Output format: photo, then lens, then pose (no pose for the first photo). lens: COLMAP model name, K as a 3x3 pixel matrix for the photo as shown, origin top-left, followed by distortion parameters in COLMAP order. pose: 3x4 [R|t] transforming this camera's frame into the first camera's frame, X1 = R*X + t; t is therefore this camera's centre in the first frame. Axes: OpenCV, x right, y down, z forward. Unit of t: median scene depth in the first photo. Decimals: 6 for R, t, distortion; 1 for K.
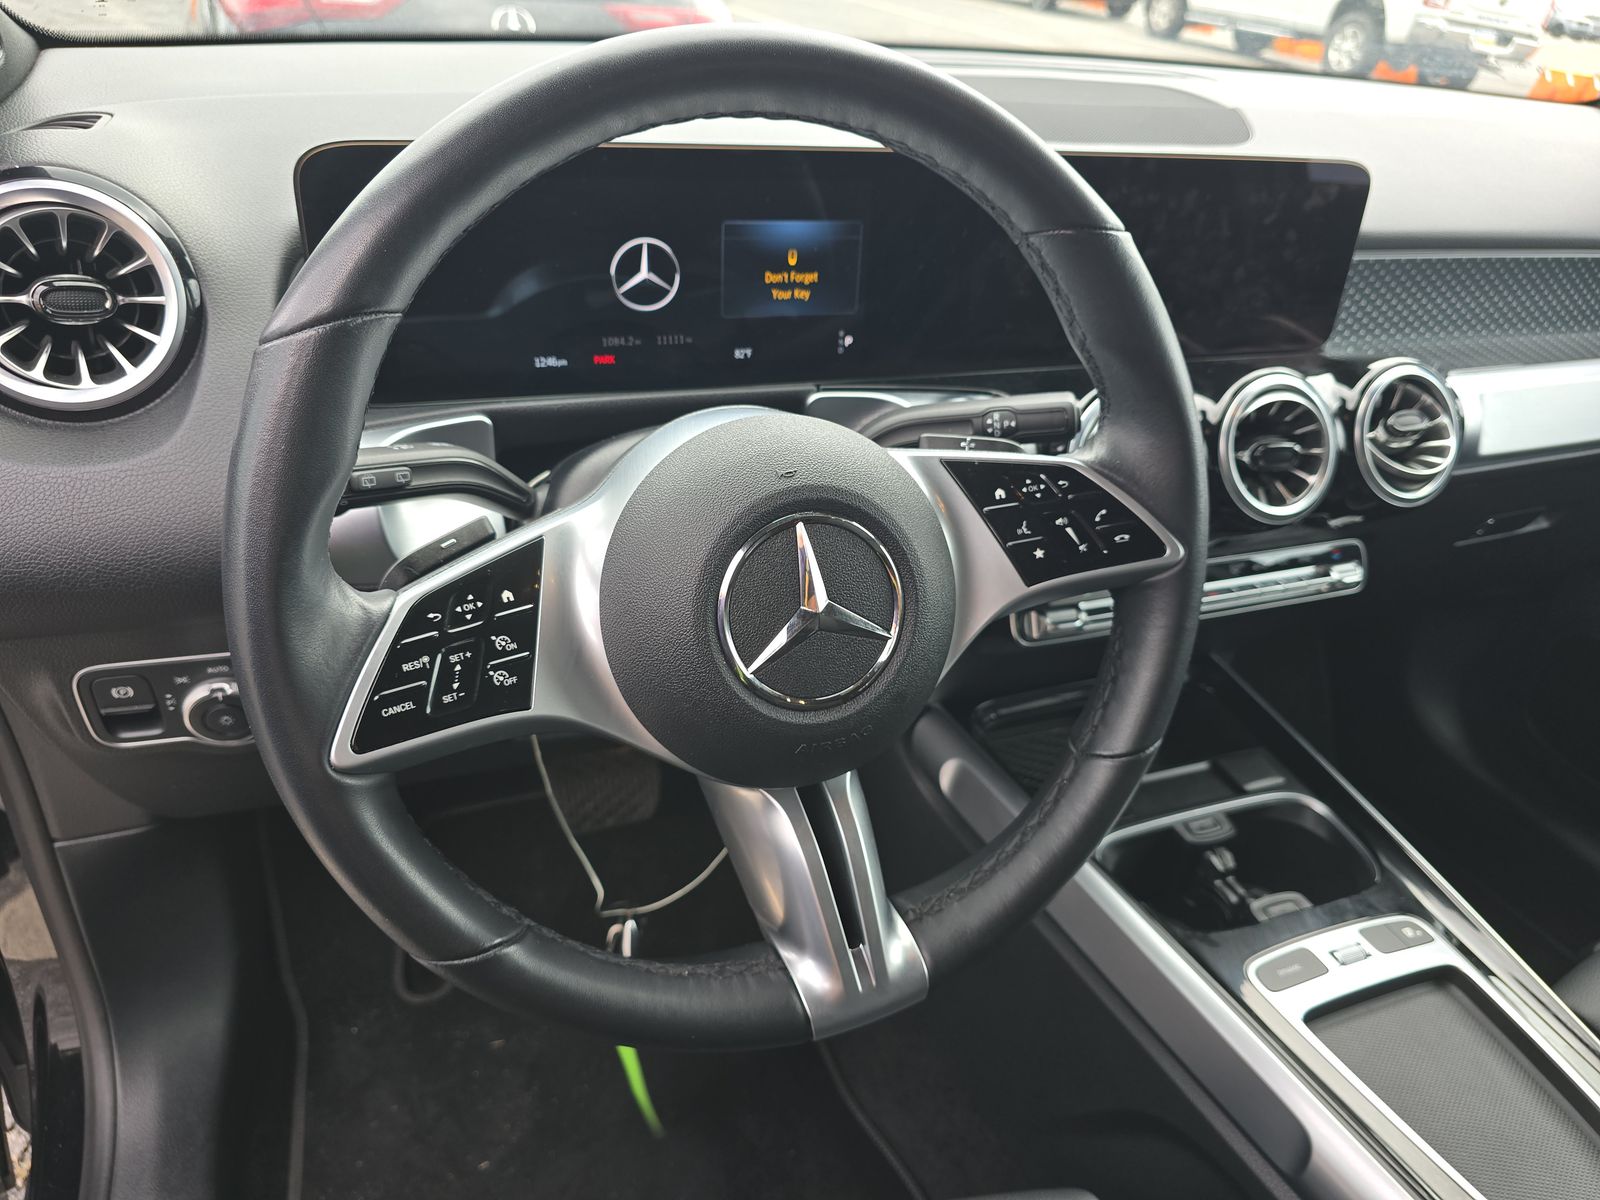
lens RADIAL K [[1062.9, 0, 800.0], [0, 1062.9, 600.0], [0, 0, 1]] dist [-0.025505, -0.000566]
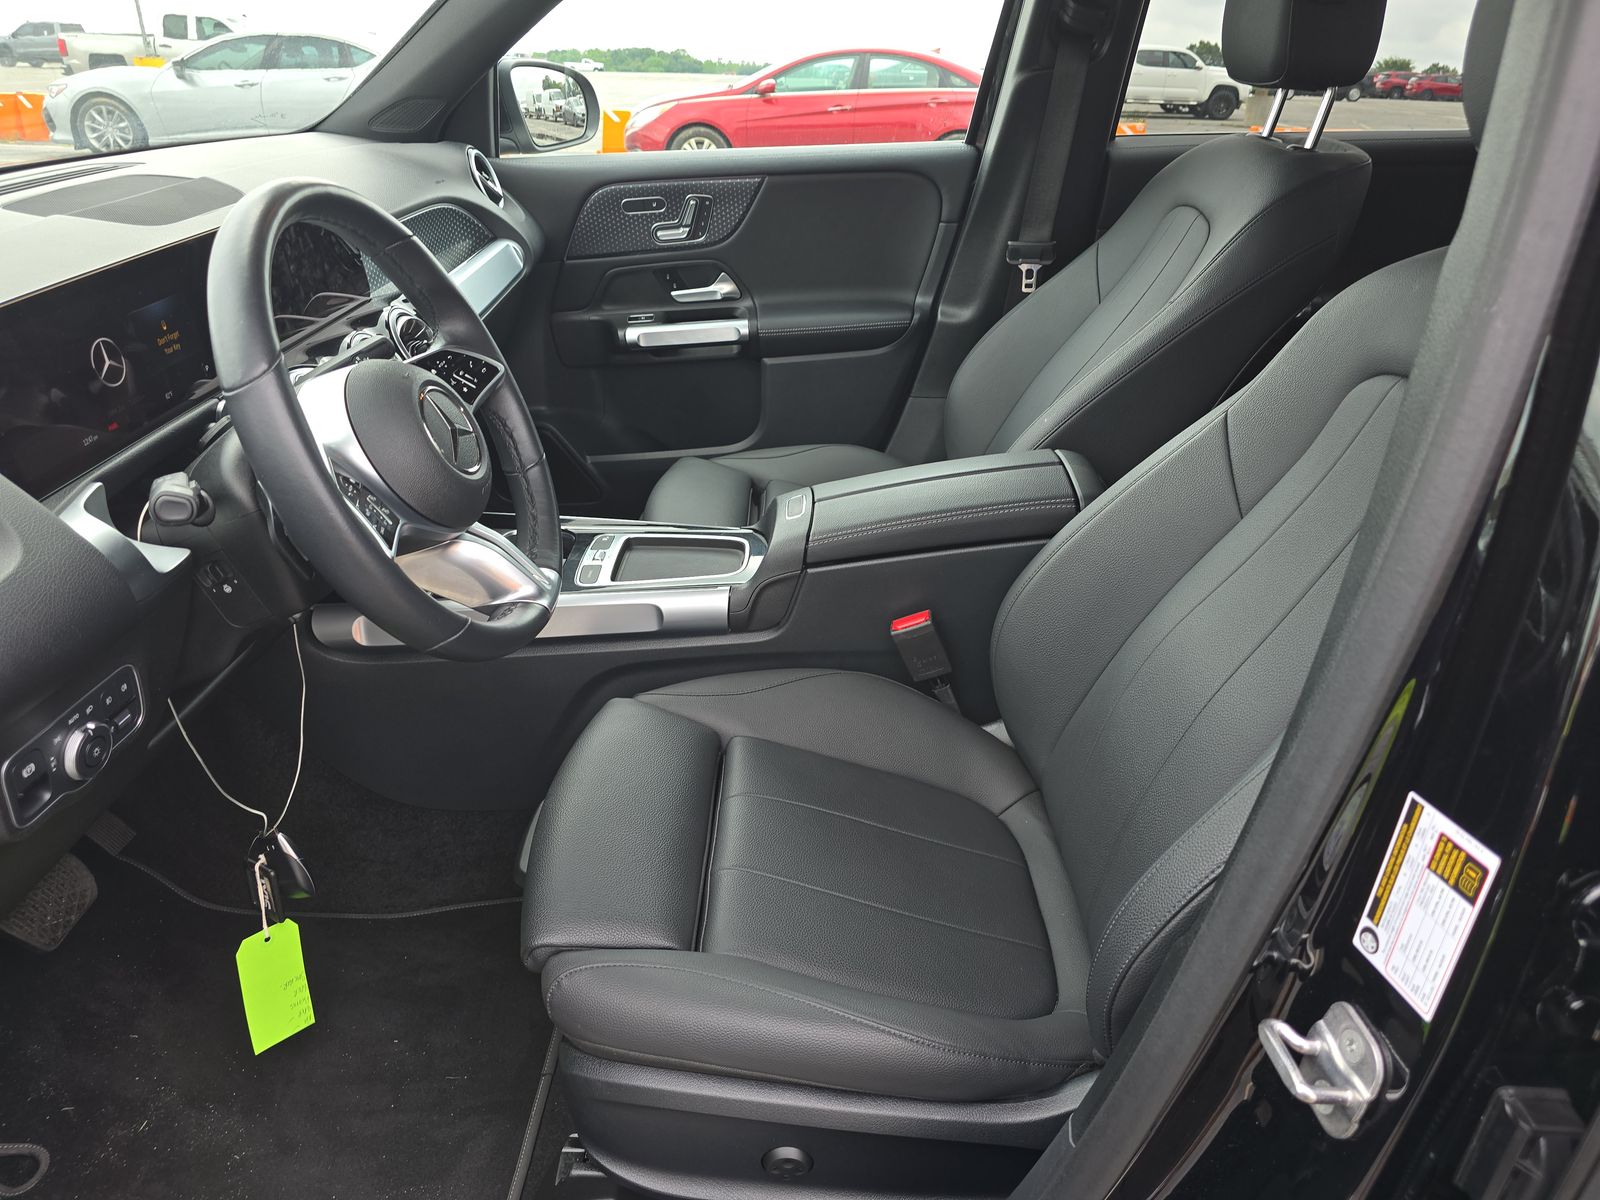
lens RADIAL K [[1062.9, 0, 800.0], [0, 1062.9, 600.0], [0, 0, 1]] dist [-0.025505, -0.000566]
pose [[0.366688, -0.504286, 0.781815, -0.875803], [0.513599, 0.810419, 0.281847, 0.032341], [-0.775729, 0.298190, 0.556172, -0.354498]]
